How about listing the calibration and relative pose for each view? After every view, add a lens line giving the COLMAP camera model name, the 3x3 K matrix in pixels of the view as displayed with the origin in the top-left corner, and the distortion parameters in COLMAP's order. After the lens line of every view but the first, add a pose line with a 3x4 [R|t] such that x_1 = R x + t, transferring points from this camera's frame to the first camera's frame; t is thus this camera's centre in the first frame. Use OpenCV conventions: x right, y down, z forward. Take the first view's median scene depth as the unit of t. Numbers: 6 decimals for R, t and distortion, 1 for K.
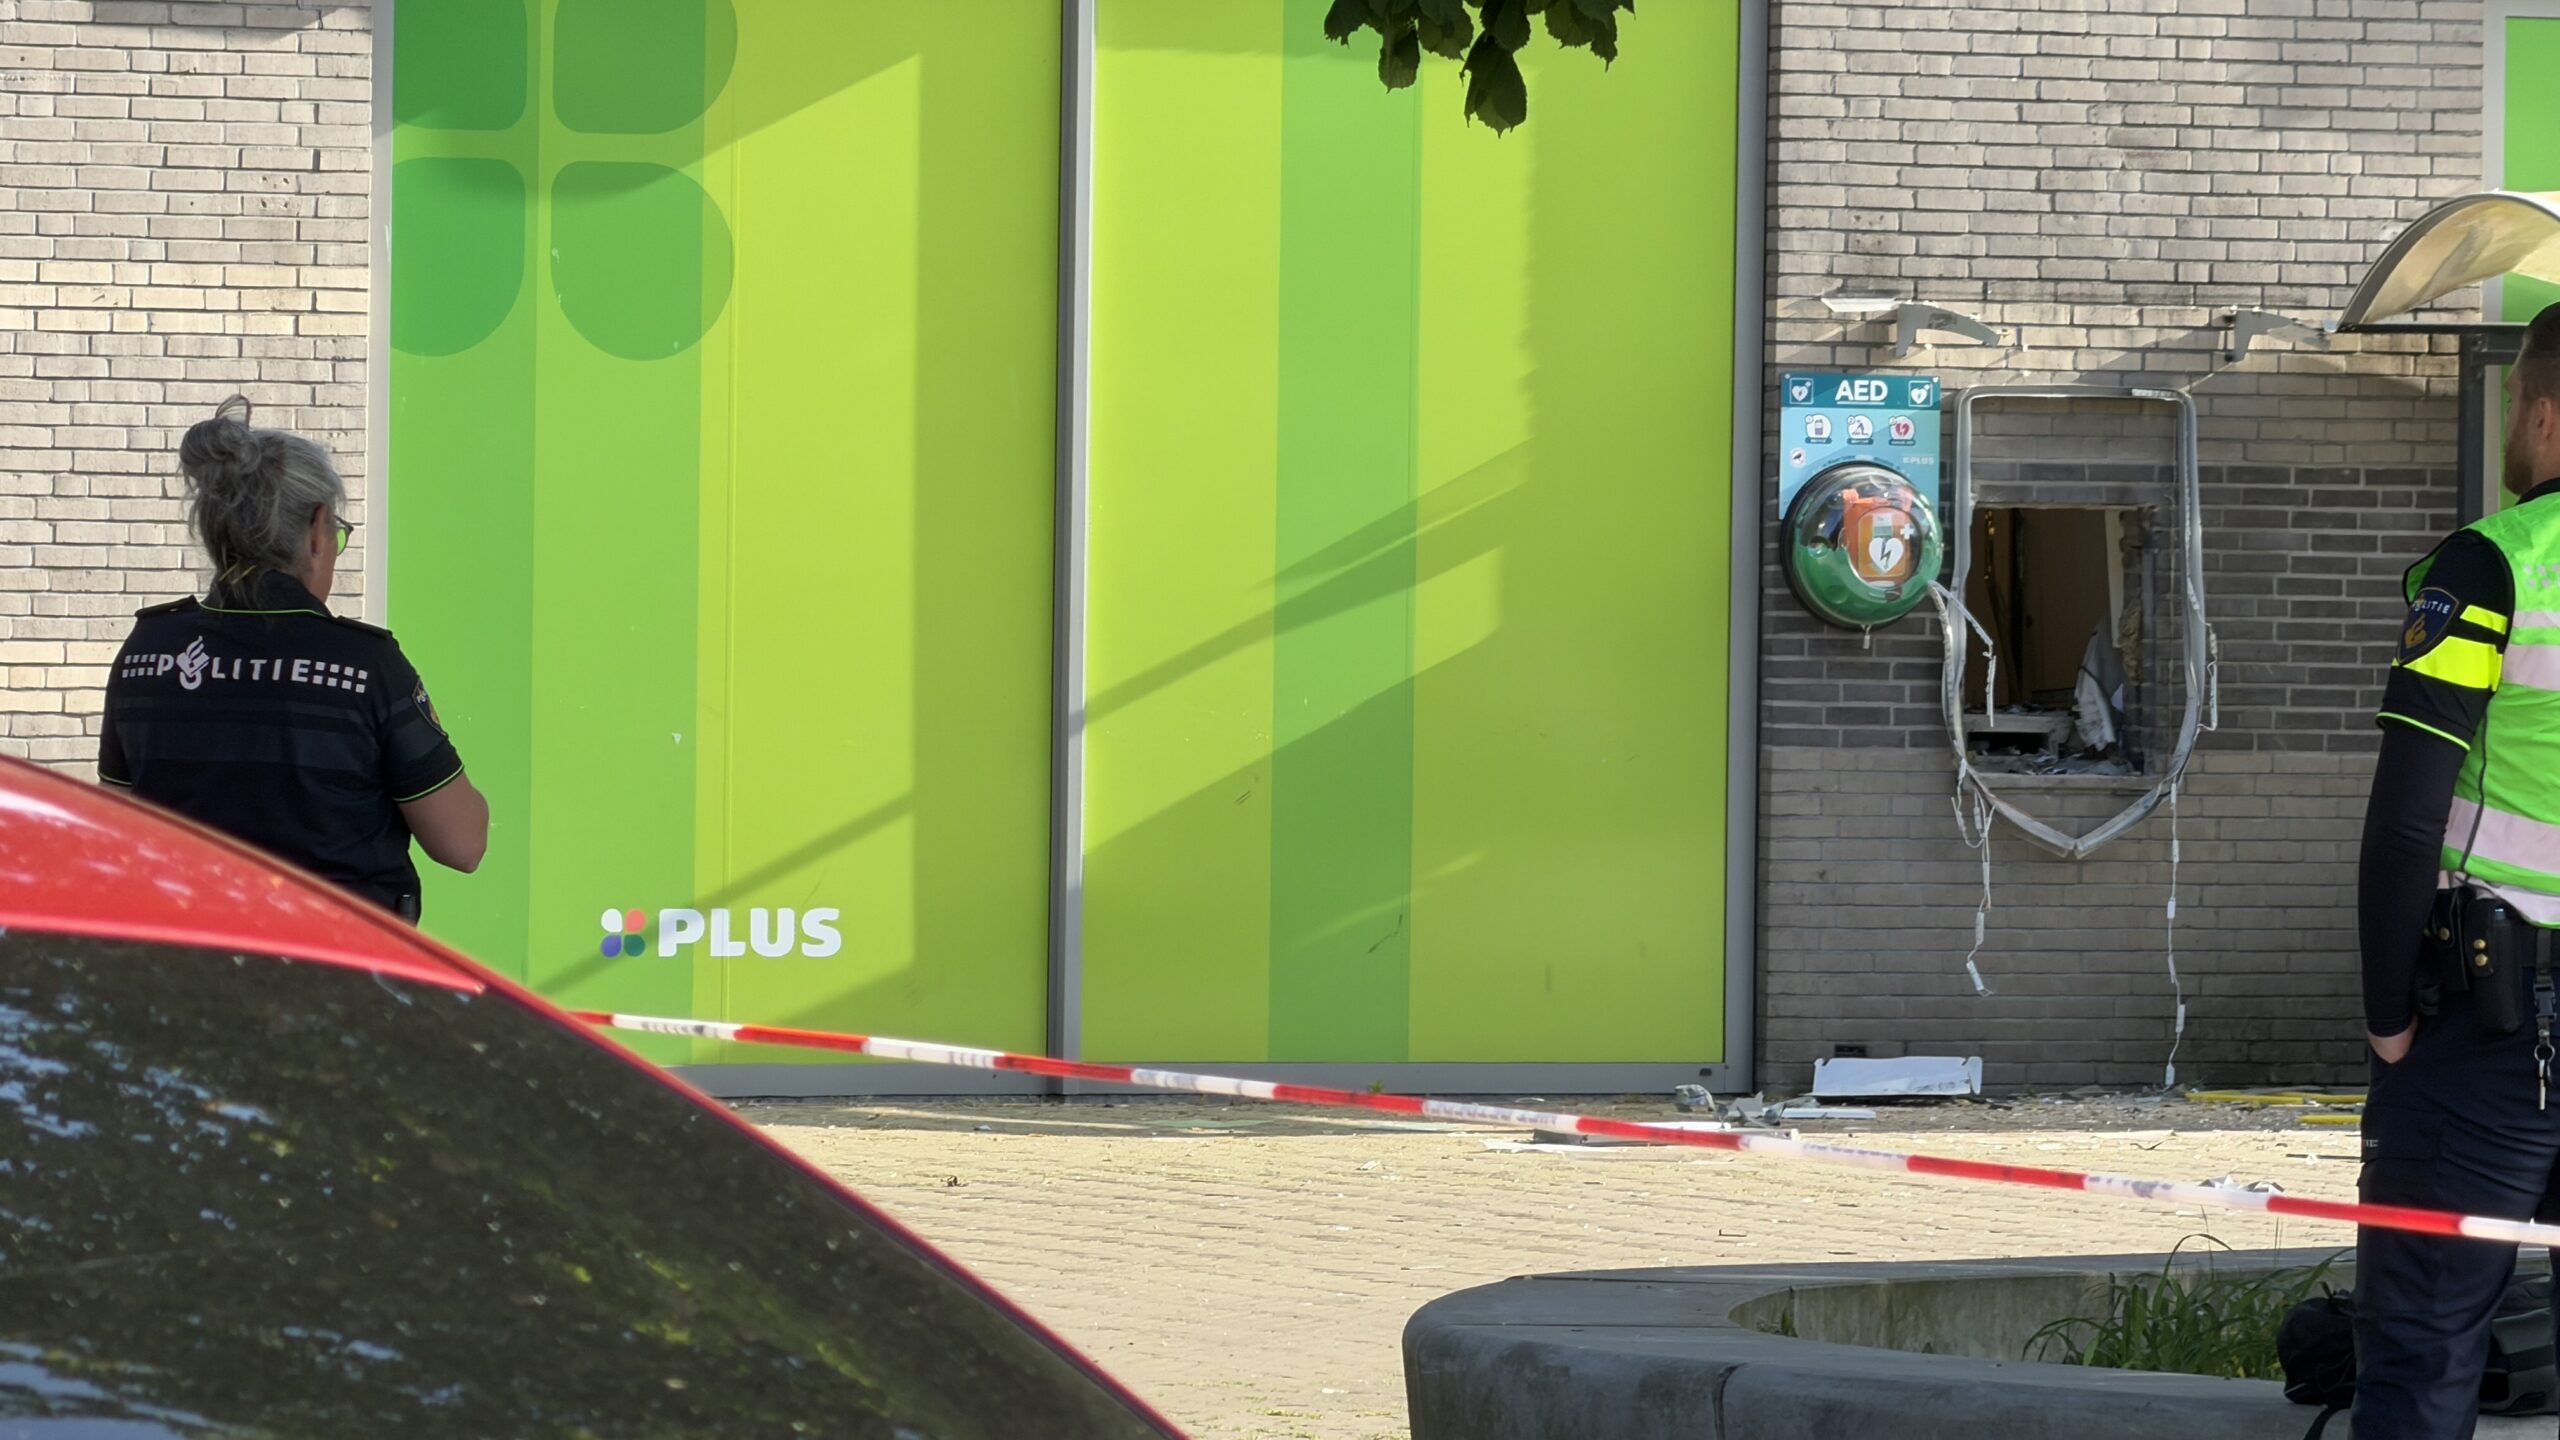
lens RADIAL K [[15906.6, 0, 1286.9], [0, 15906.6, 701.1], [0, 0, 1]] dist [0.274718, 0.000000]
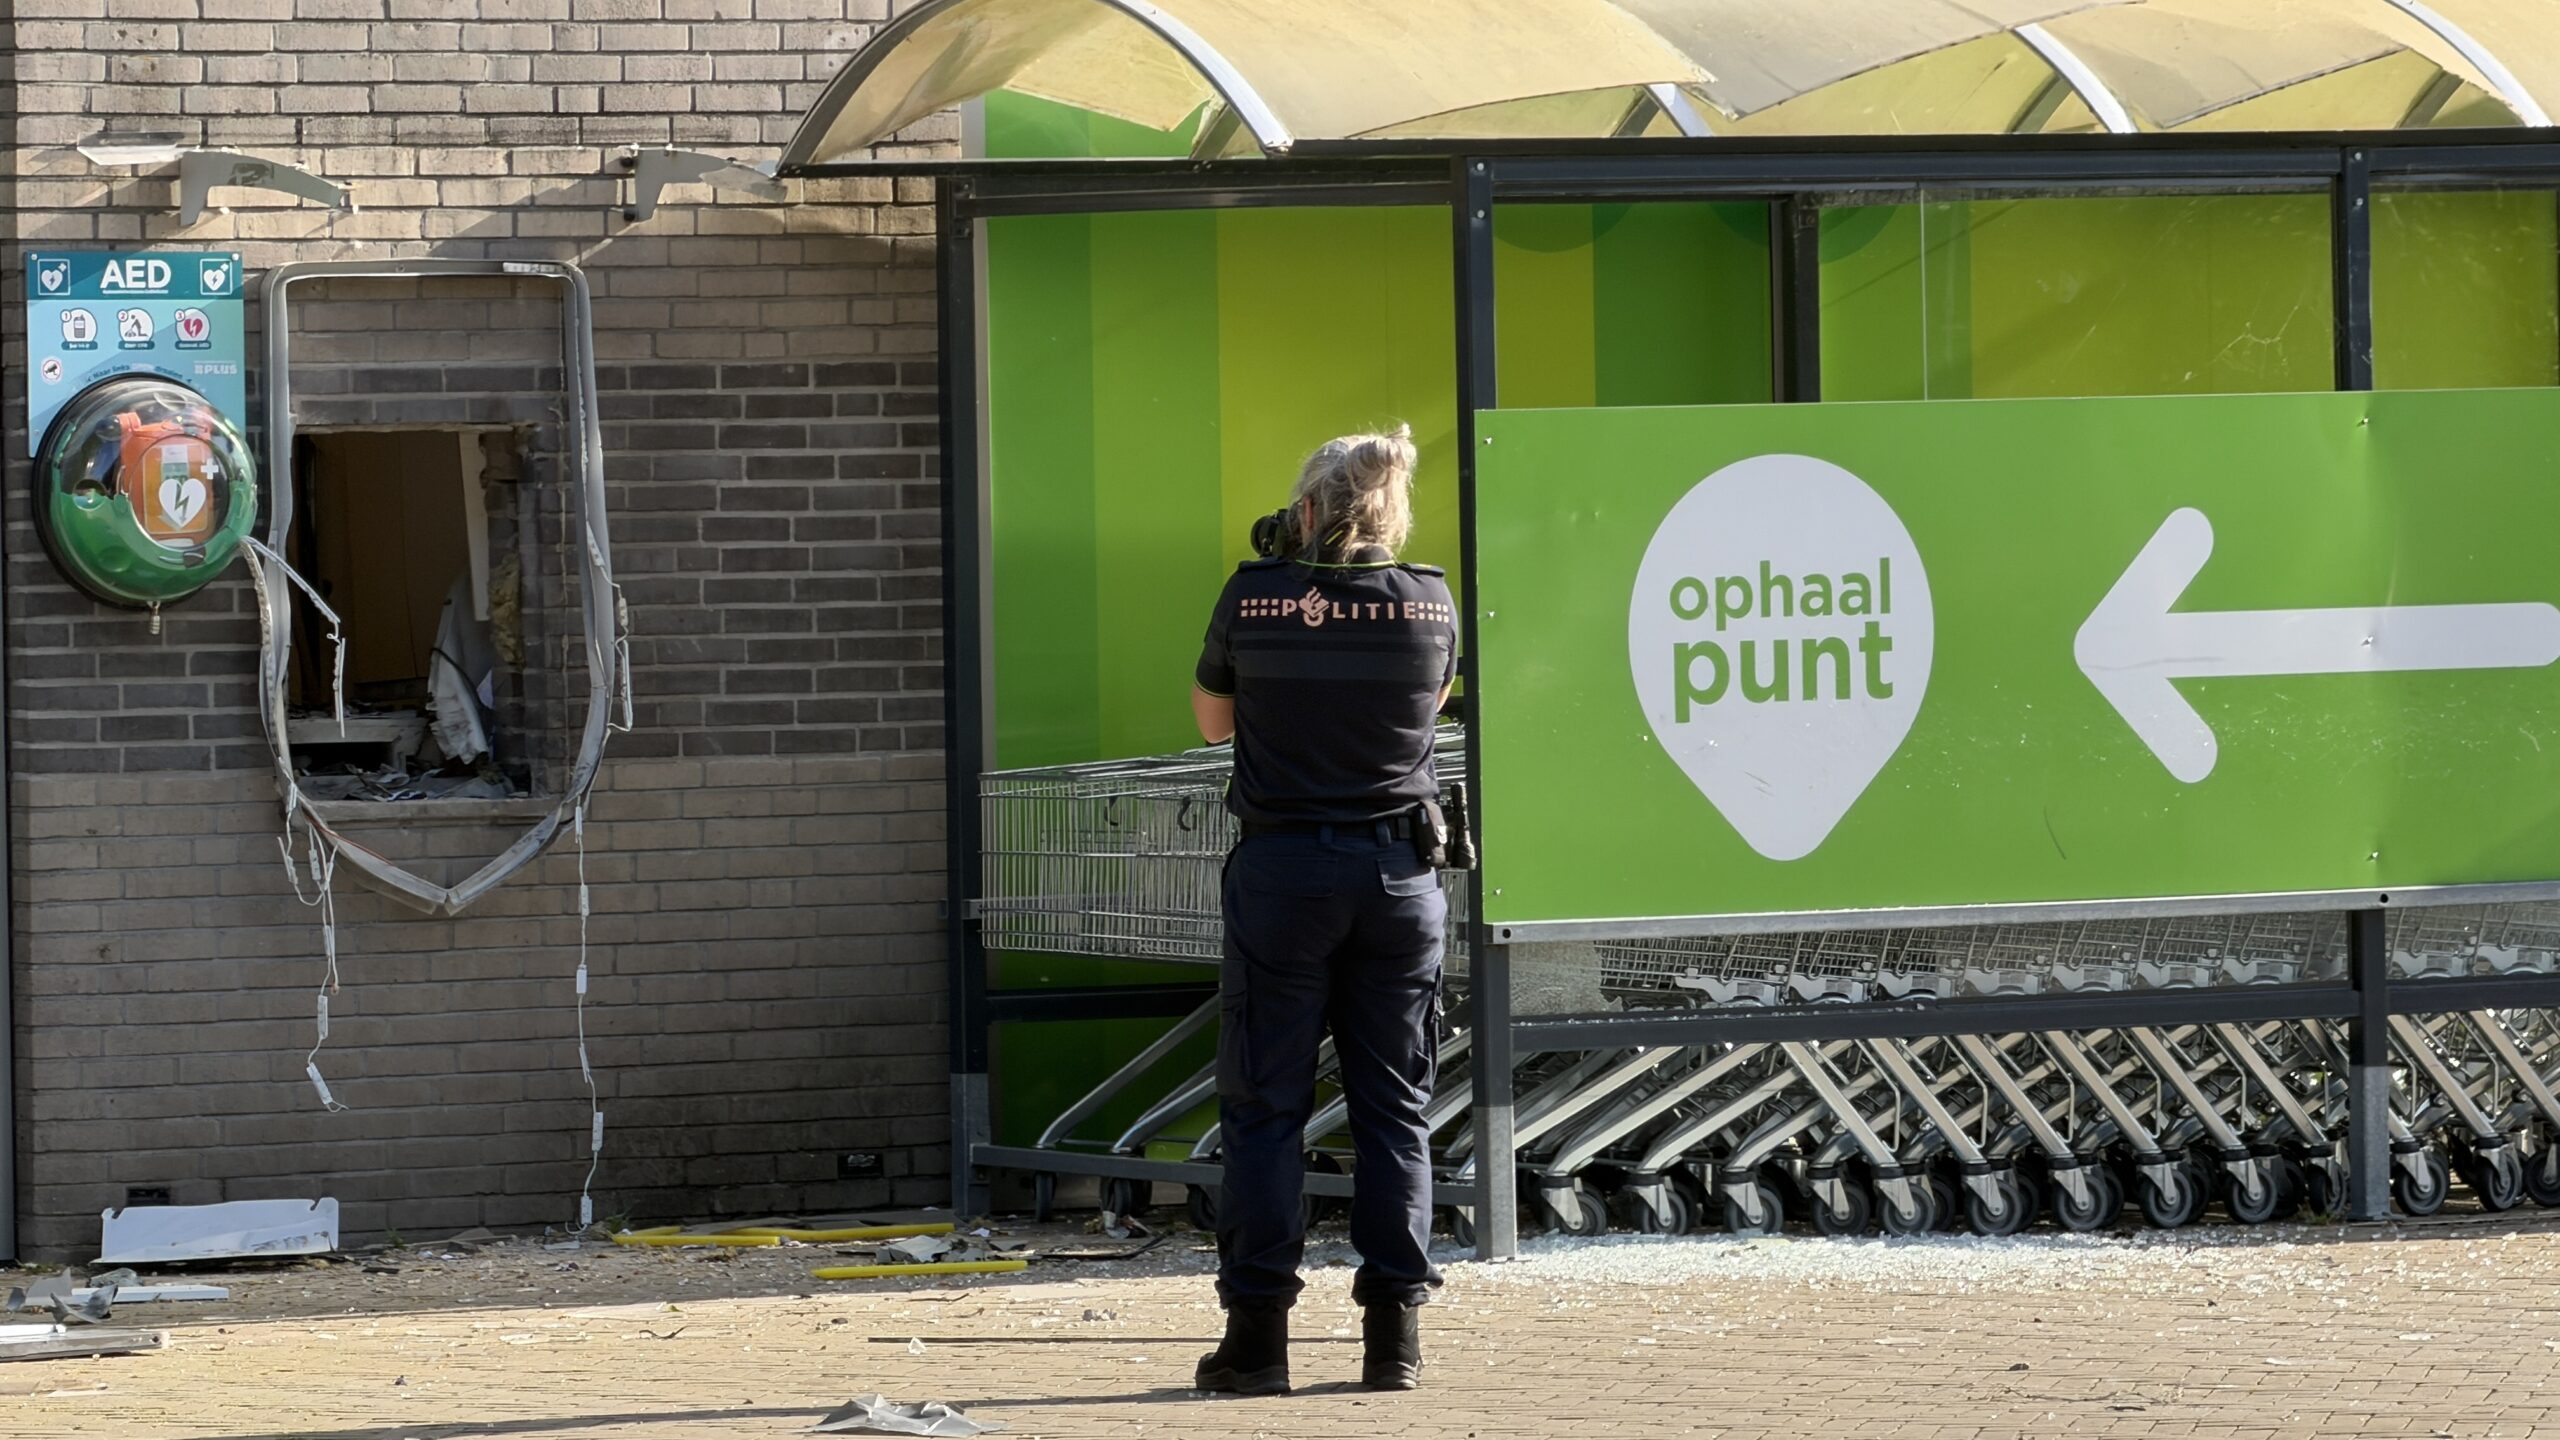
lens RADIAL K [[15906.6, 0, 1281.8], [0, 15906.6, 707.0], [0, 0, 1]] dist [0.274718, 0.000000]
pose [[0.986399, -0.032481, 0.161129, -0.029075], [0.031647, 0.999469, 0.007739, -0.003935], [-0.161295, -0.002535, 0.986903, 0.281971]]
